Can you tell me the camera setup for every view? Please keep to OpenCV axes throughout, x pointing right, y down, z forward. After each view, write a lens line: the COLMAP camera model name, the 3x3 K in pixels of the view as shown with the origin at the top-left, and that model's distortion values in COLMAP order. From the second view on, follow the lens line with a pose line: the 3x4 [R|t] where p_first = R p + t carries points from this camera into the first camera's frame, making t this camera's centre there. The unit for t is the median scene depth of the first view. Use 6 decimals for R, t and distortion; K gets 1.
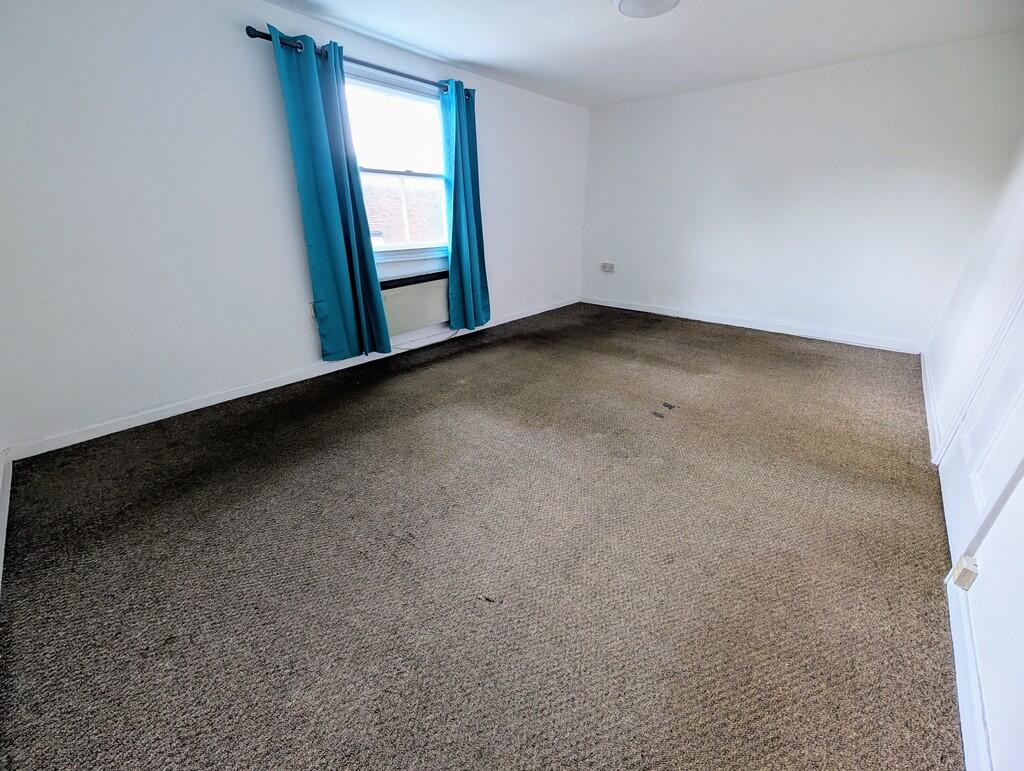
lens RADIAL K [[404.7, 0, 510.9], [0, 404.7, 379.2], [0, 0, 1]] dist [0.017199, 0.000187]
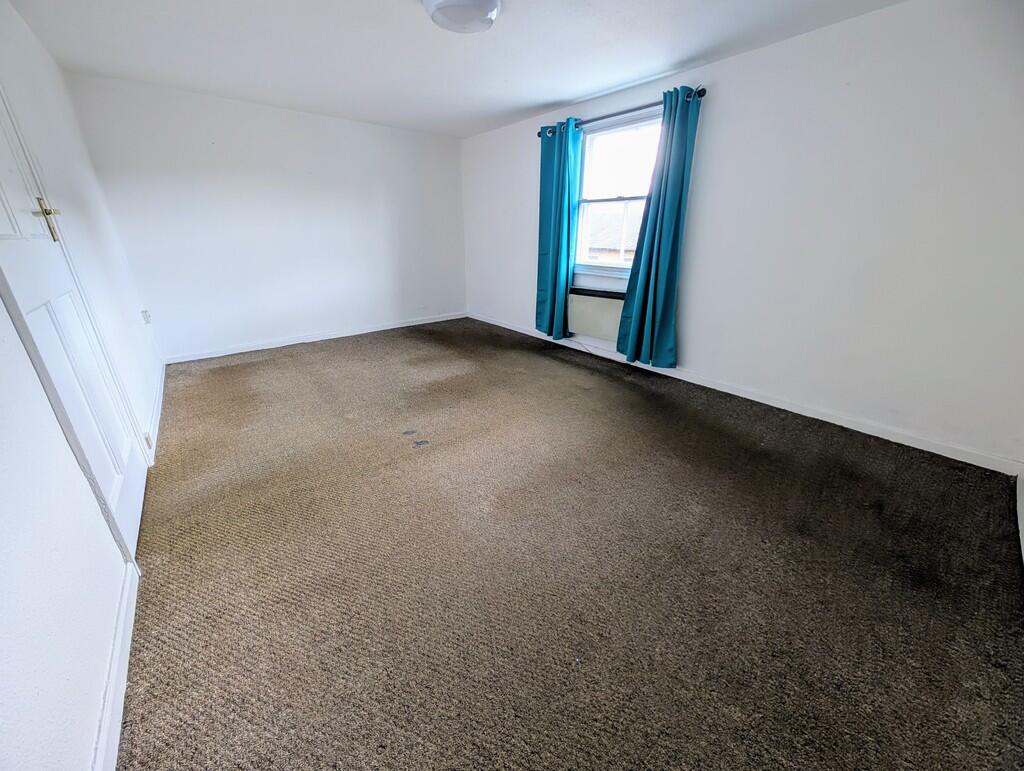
lens RADIAL K [[388.6, 0, 514.3], [0, 388.6, 384.1], [0, 0, 1]] dist [-0.000876, 0.000453]
pose [[-0.172129, 0.353184, -0.919583, 0.919340], [-0.379902, 0.837501, 0.392769, -0.387140], [0.908871, 0.416958, -0.009983, 0.948506]]
